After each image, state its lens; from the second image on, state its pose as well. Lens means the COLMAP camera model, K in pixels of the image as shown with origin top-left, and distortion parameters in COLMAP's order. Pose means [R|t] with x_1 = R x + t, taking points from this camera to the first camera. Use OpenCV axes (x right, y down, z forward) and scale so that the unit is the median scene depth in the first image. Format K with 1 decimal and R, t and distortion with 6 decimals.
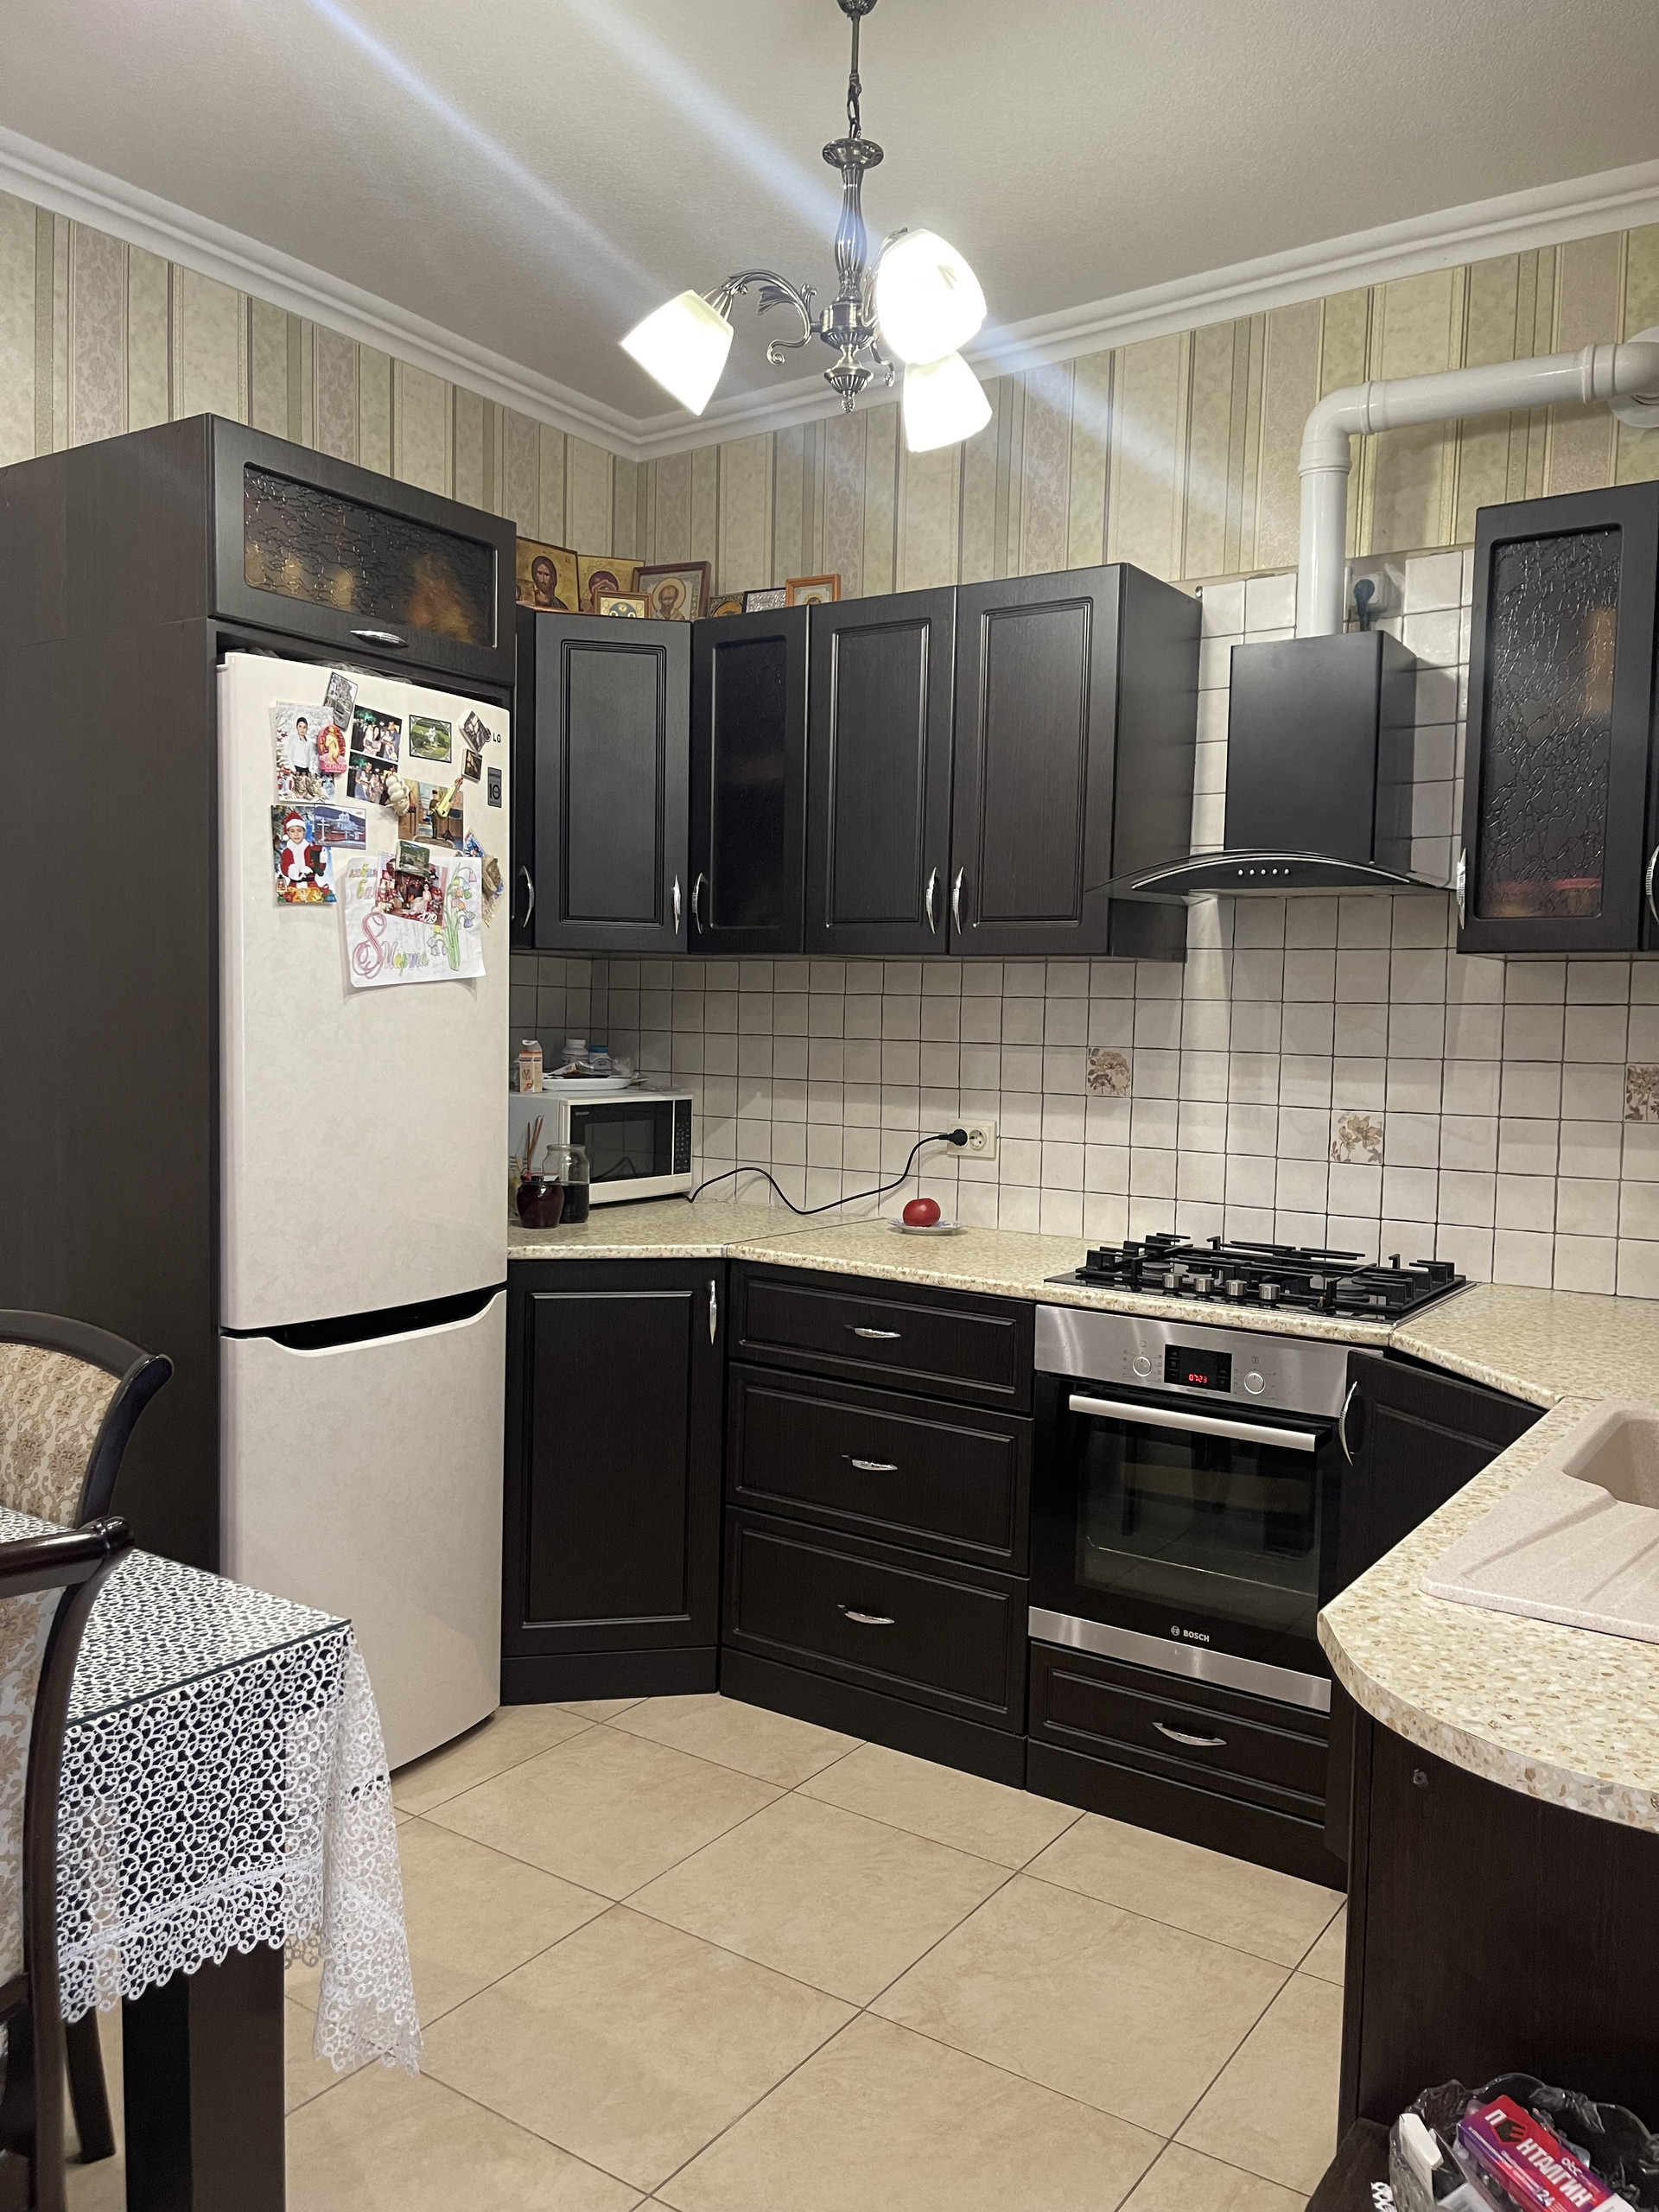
lens RADIAL K [[1662.7, 0, 830.3], [0, 1662.7, 1119.8], [0, 0, 1]] dist [0.061584, -0.076931]
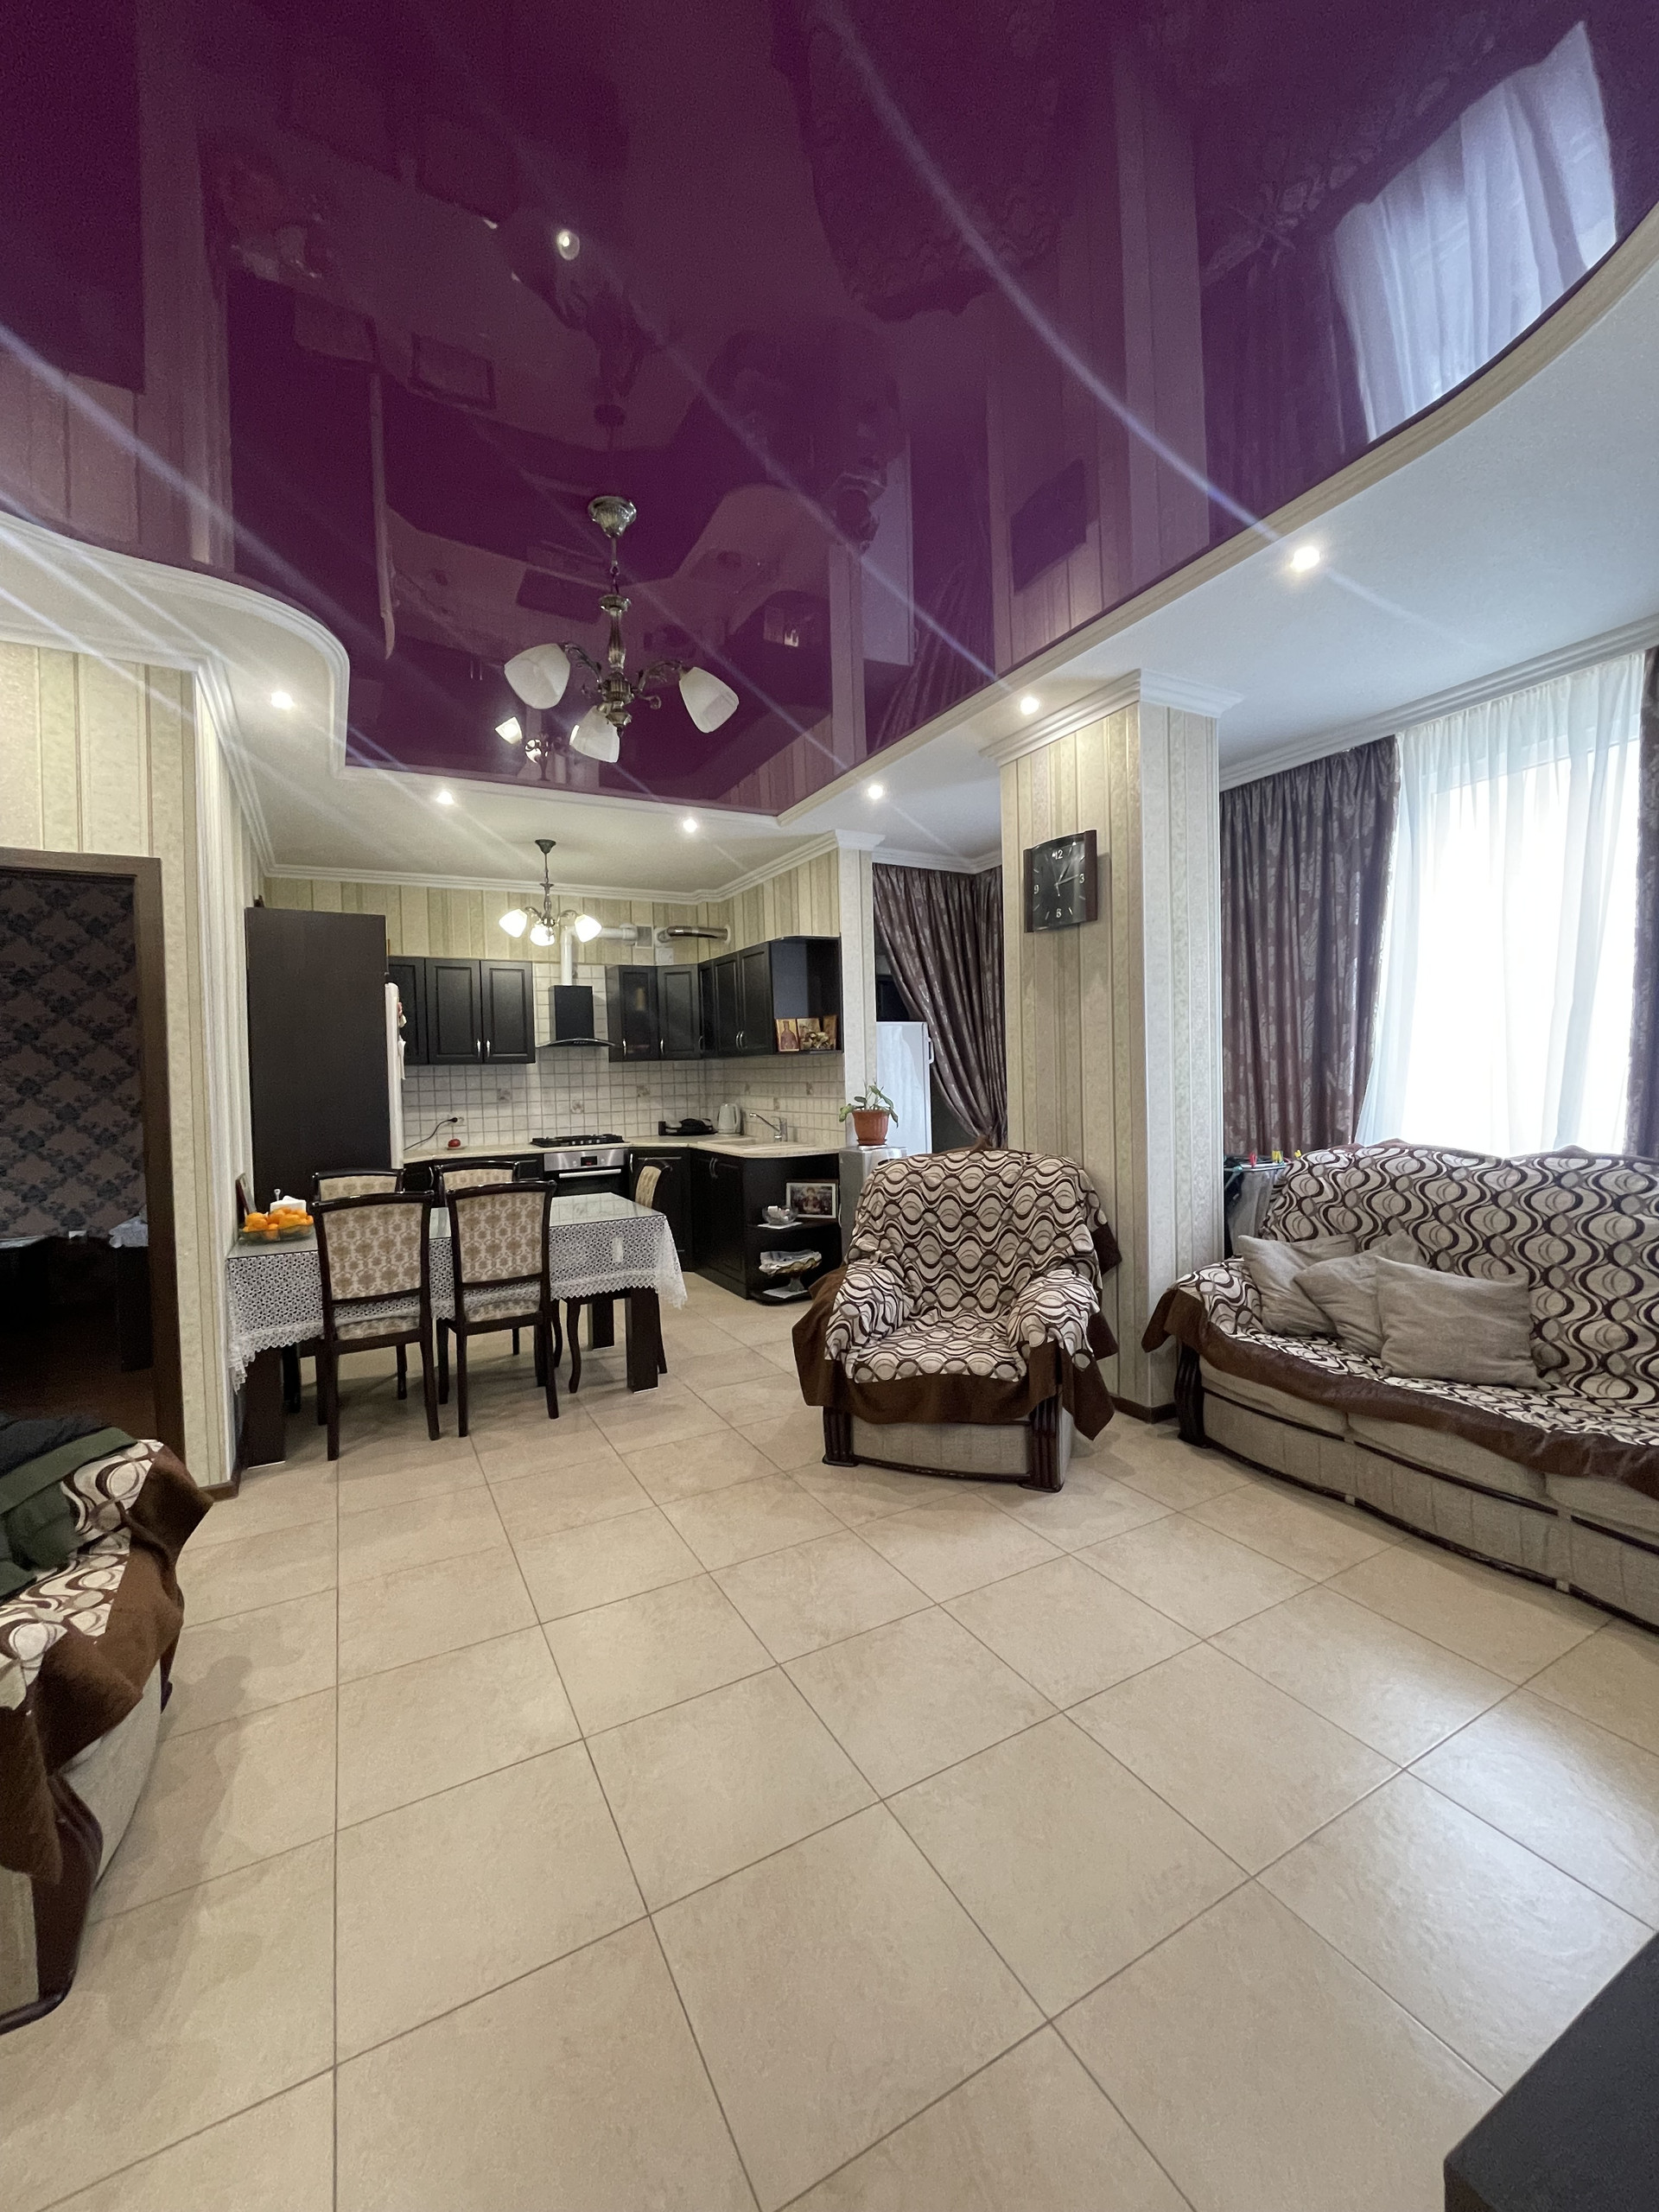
lens RADIAL K [[886.8, 0, 836.4], [0, 886.8, 1099.3], [0, 0, 1]] dist [-0.002774, 0.001563]
pose [[0.441386, -0.061296, 0.895221, -1.453728], [0.095090, 0.995242, 0.021261, 0.006584], [-0.892265, 0.075742, 0.445115, -0.542333]]
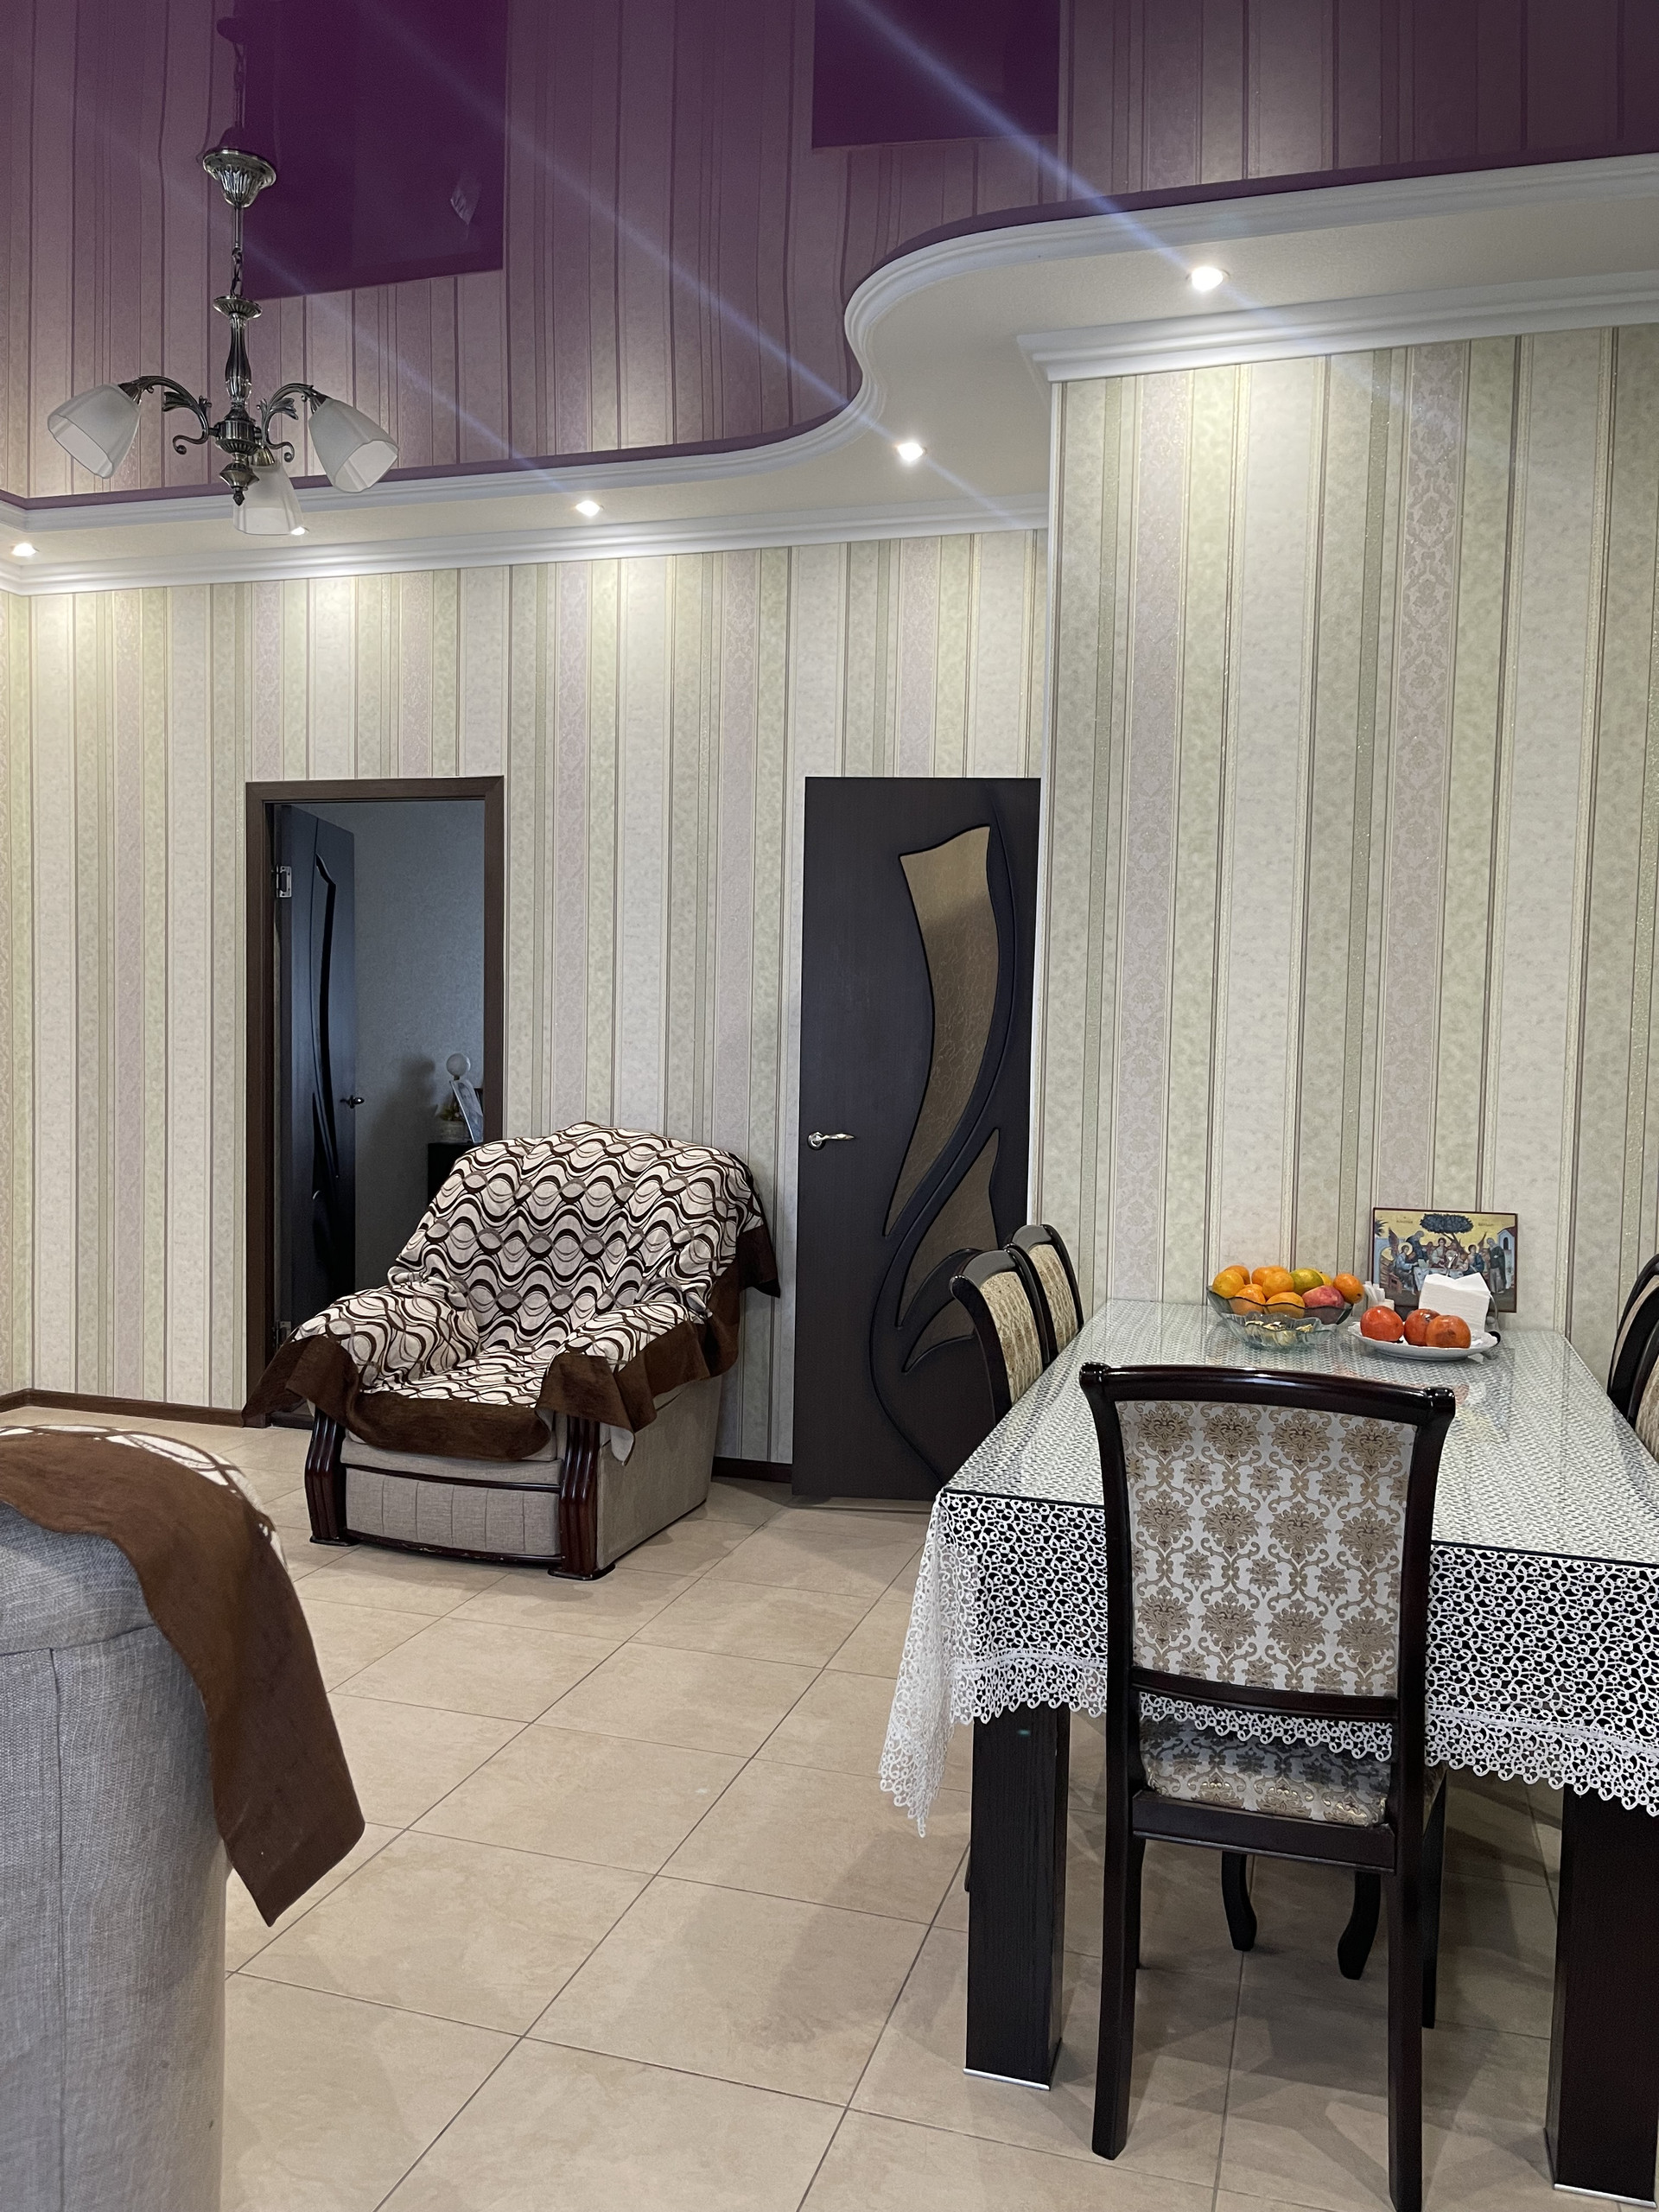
lens RADIAL K [[1662.7, 0, 823.5], [0, 1662.7, 1122.8], [0, 0, 1]] dist [0.061584, -0.076931]
pose [[0.296655, 0.033101, -0.954411, 0.349413], [-0.077641, 0.996927, 0.010442, 0.020184], [0.951823, 0.071004, 0.298314, 0.034443]]
